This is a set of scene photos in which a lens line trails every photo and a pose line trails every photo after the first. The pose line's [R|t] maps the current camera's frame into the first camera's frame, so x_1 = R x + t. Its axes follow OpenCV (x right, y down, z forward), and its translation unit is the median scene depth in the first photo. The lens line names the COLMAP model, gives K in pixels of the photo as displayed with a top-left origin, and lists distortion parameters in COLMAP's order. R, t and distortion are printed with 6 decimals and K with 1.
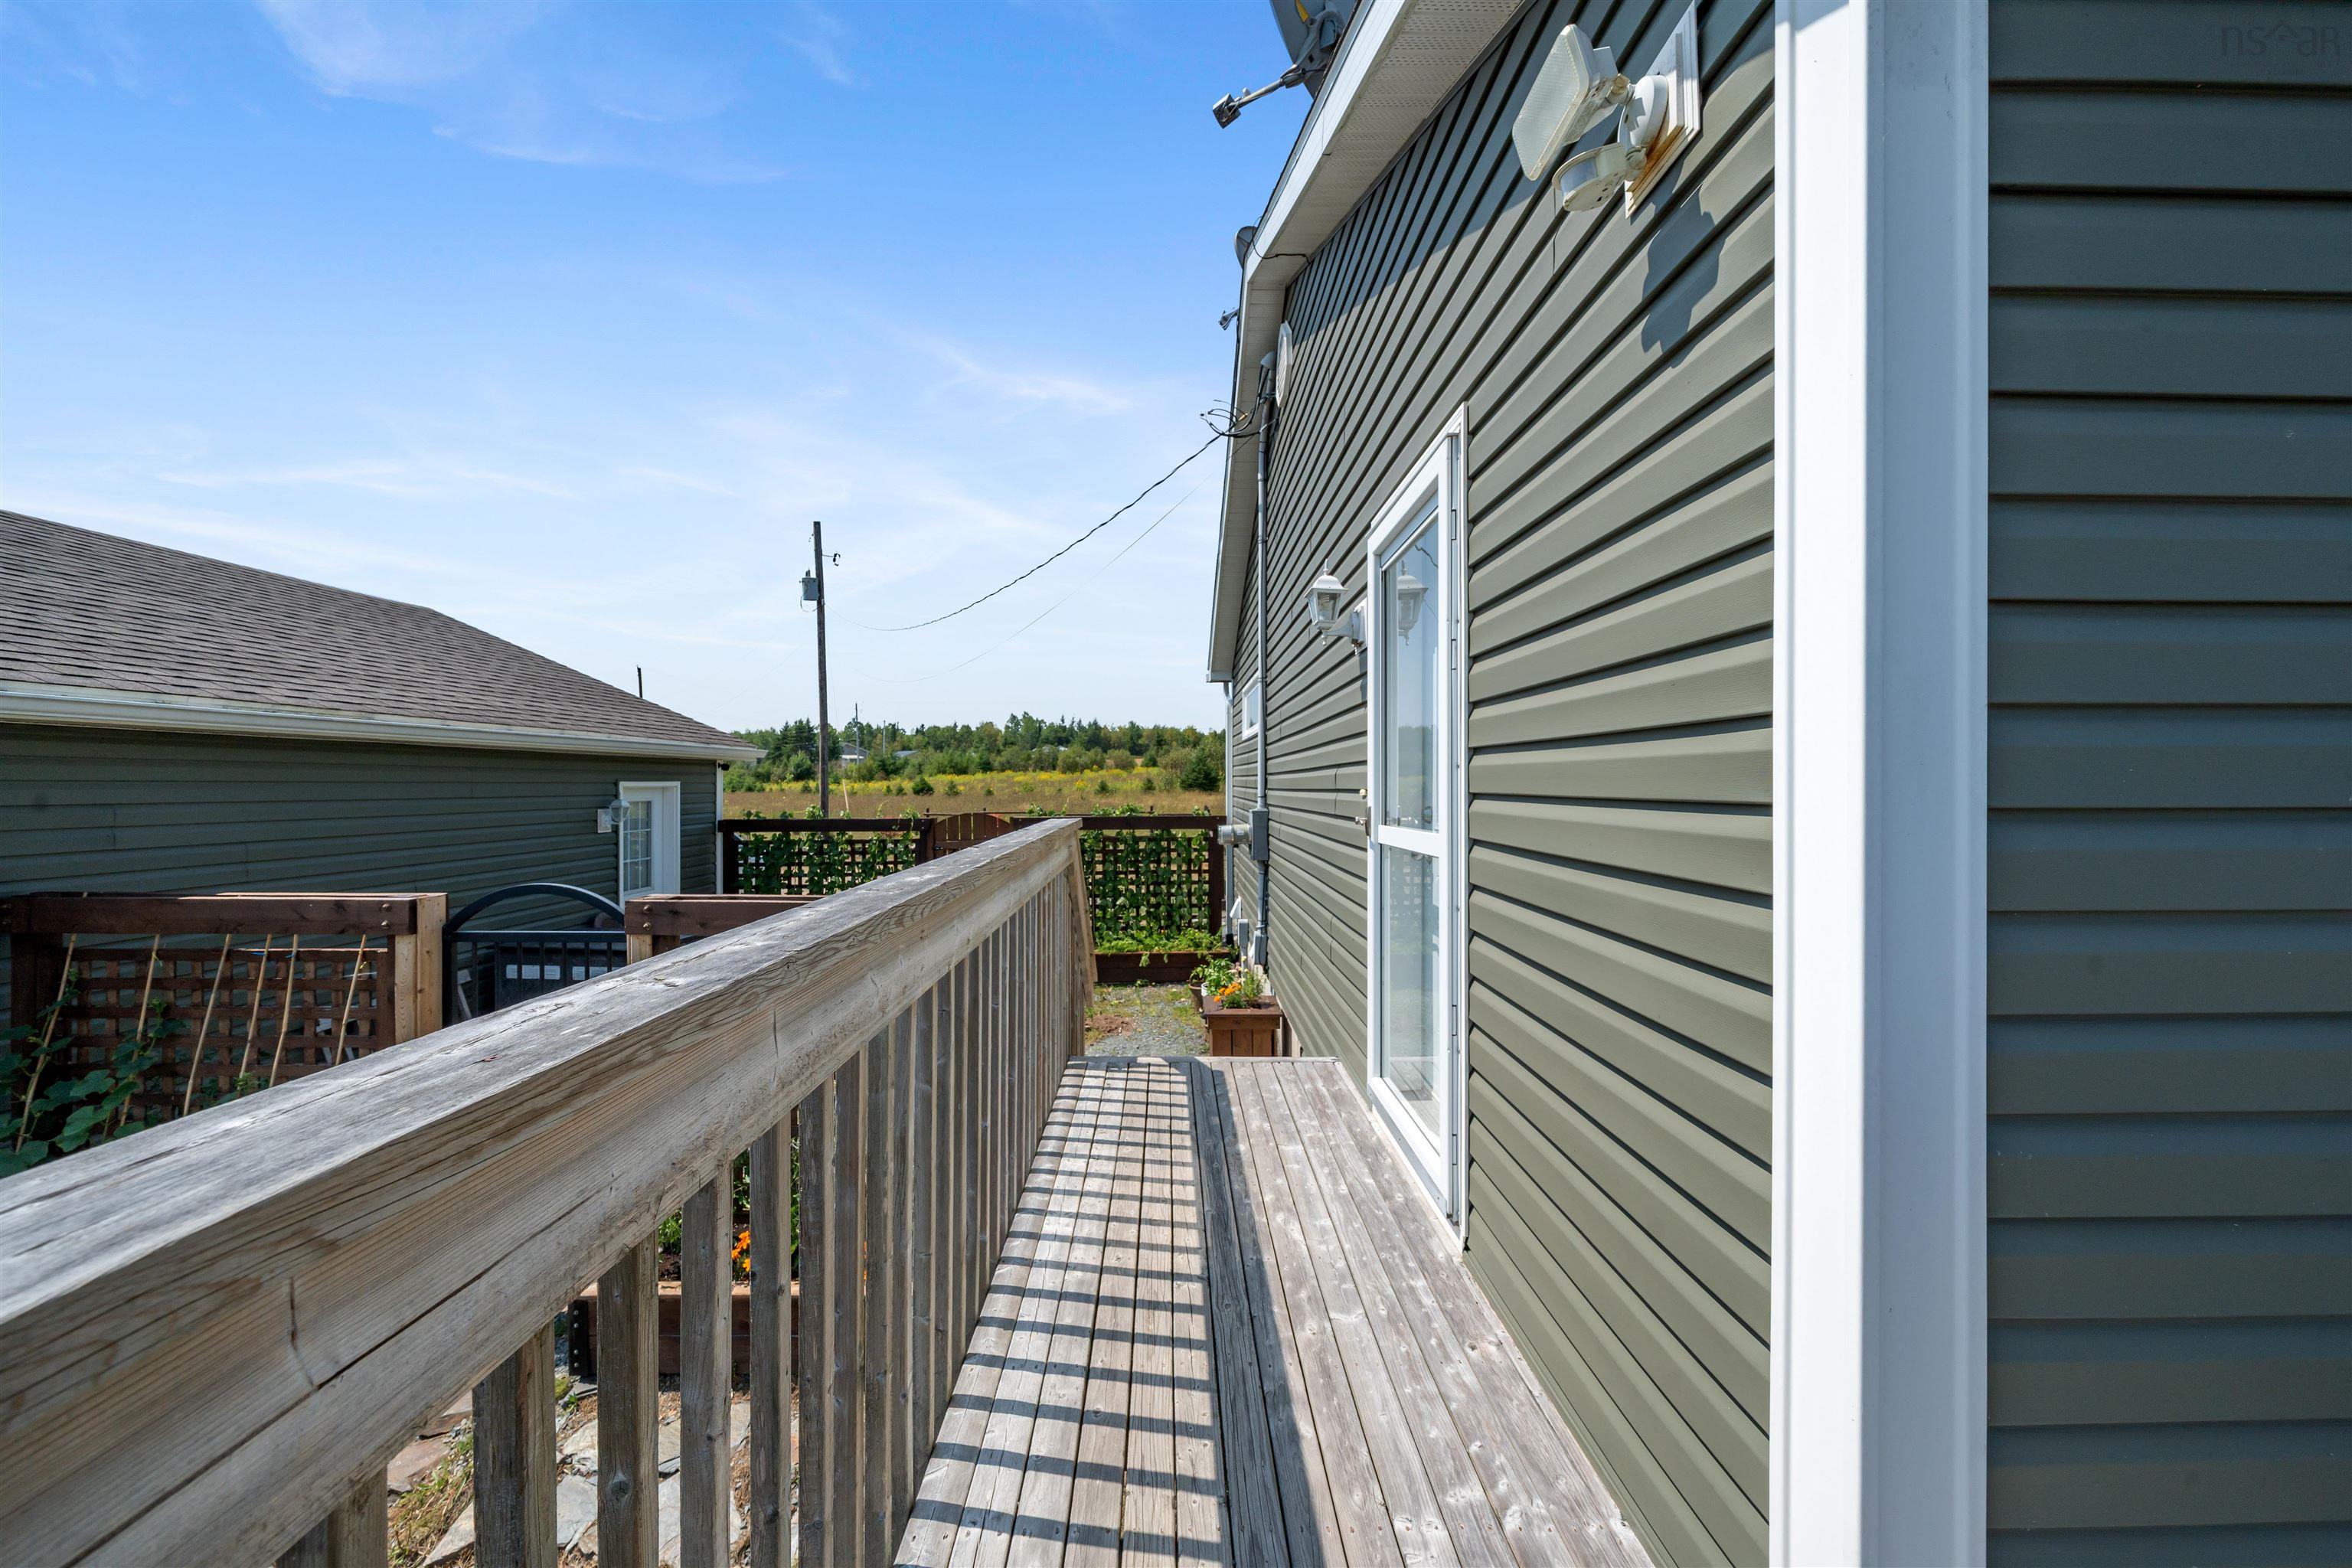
lens RADIAL K [[865.9, 0, 1176.4], [0, 865.9, 784.8], [0, 0, 1]] dist [0.000960, 0.000019]
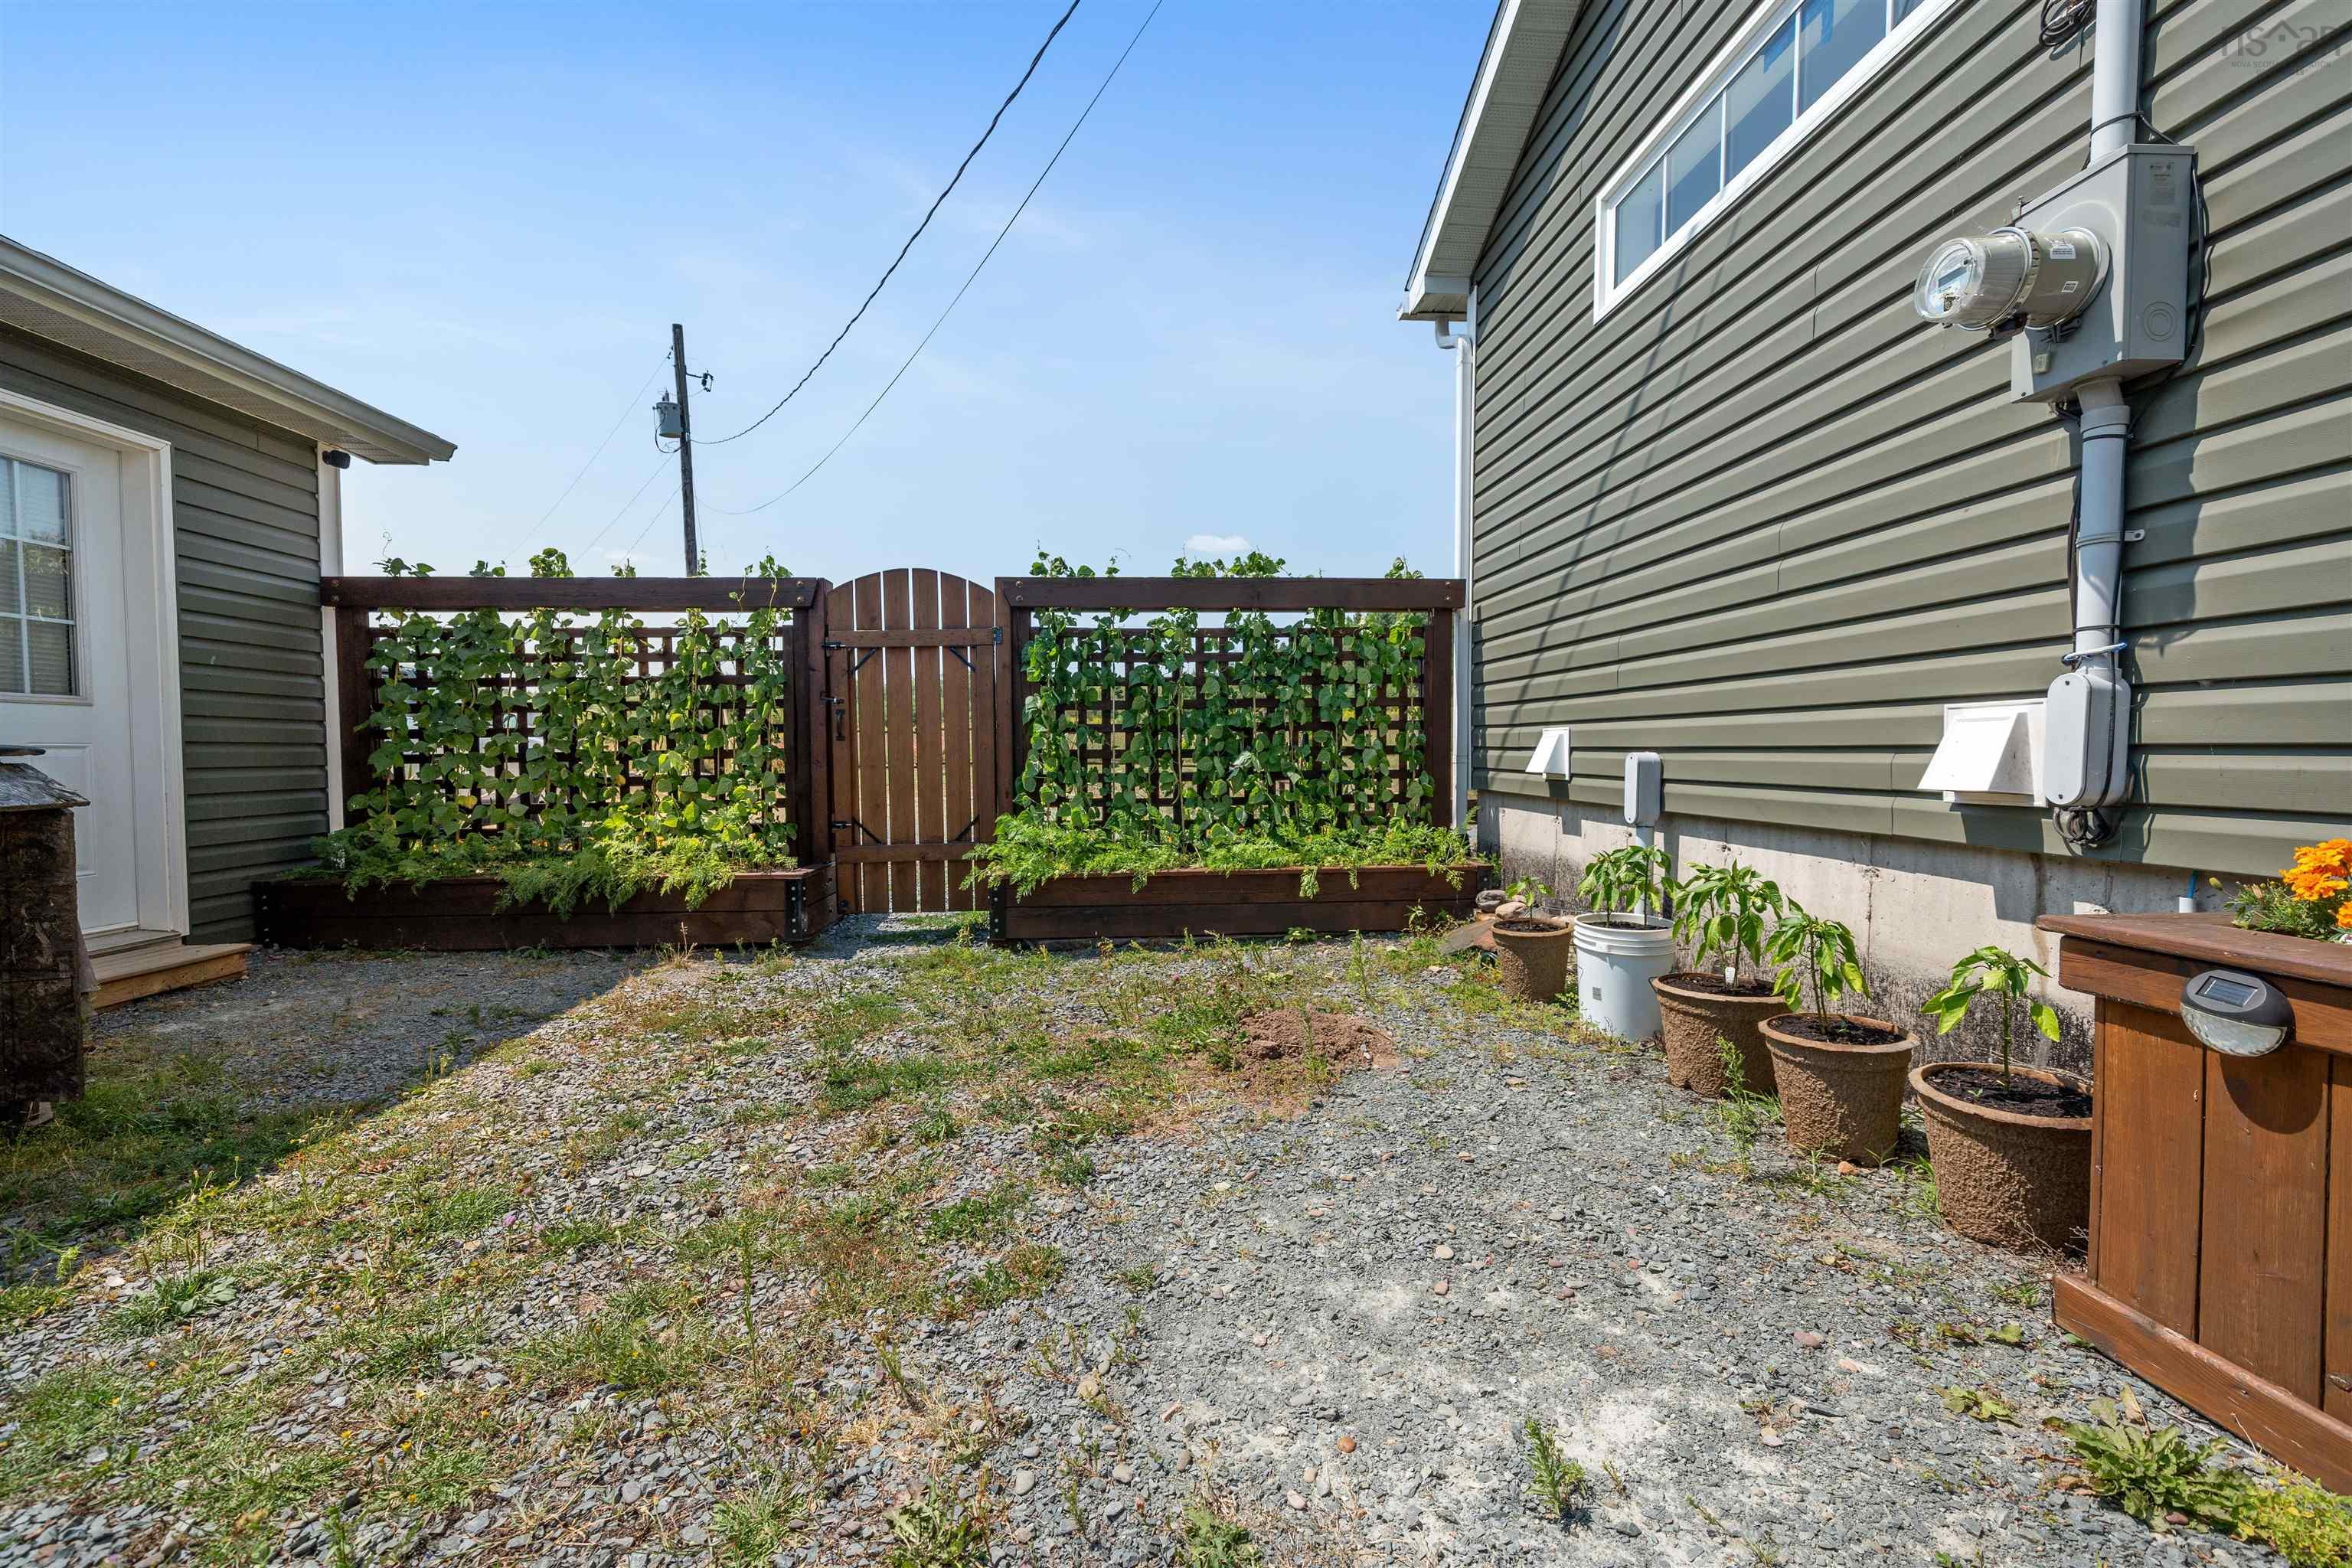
lens RADIAL K [[927.0, 0, 1182.2], [0, 927.0, 784.7], [0, 0, 1]] dist [-0.004114, -0.000365]
pose [[0.997784, 0.000903, 0.066530, -0.125780], [-0.002895, 0.999550, 0.029857, 0.129946], [-0.066473, -0.029984, 0.997338, 0.501459]]
